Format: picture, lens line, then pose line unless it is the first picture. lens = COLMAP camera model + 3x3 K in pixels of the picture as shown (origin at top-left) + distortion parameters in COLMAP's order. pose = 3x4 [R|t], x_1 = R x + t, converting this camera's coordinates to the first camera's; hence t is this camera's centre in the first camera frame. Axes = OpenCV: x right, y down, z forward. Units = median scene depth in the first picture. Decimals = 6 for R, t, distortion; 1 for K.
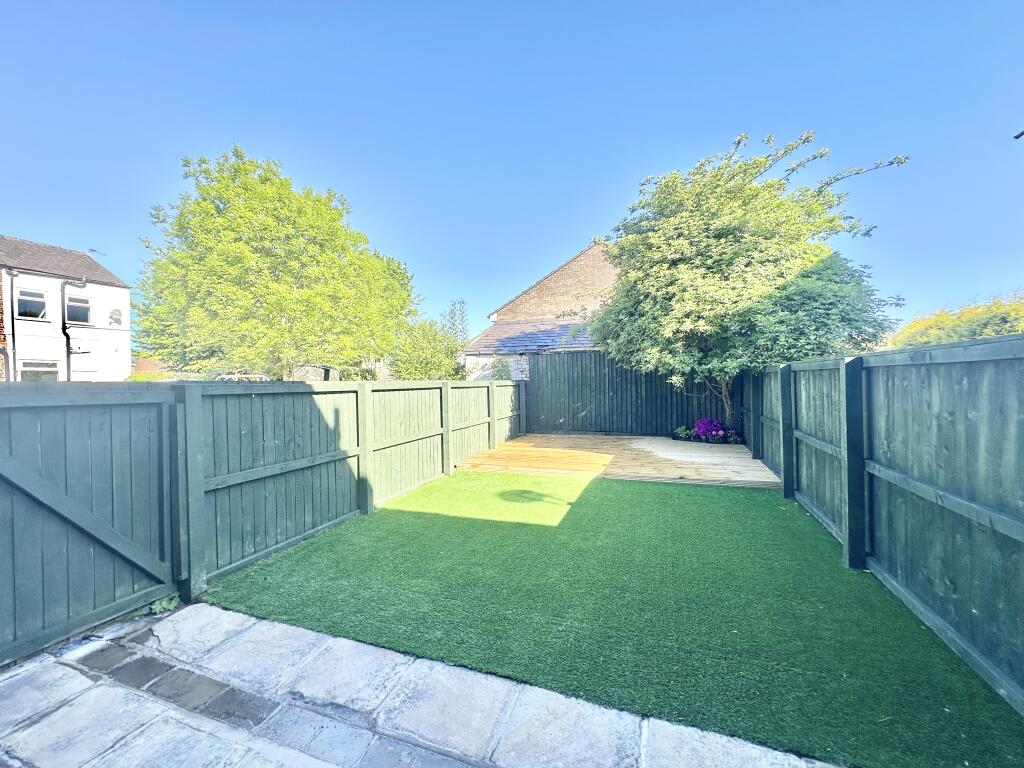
lens RADIAL K [[407.7, 0, 511.0], [0, 407.7, 382.9], [0, 0, 1]] dist [-0.002938, -0.000288]
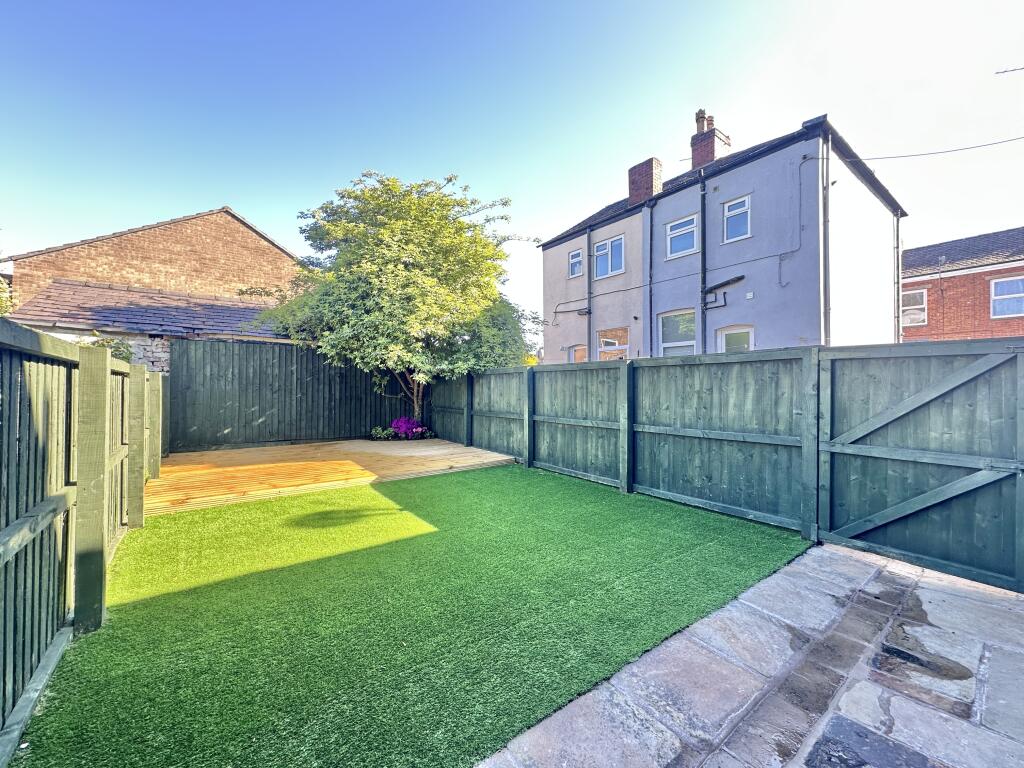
lens RADIAL K [[407.7, 0, 511.0], [0, 407.7, 382.9], [0, 0, 1]] dist [-0.002938, -0.000288]
pose [[0.538424, 0.031910, 0.842070, -0.331347], [-0.007422, 0.999424, -0.033127, 0.036107], [-0.842641, 0.011586, 0.538351, 0.230983]]
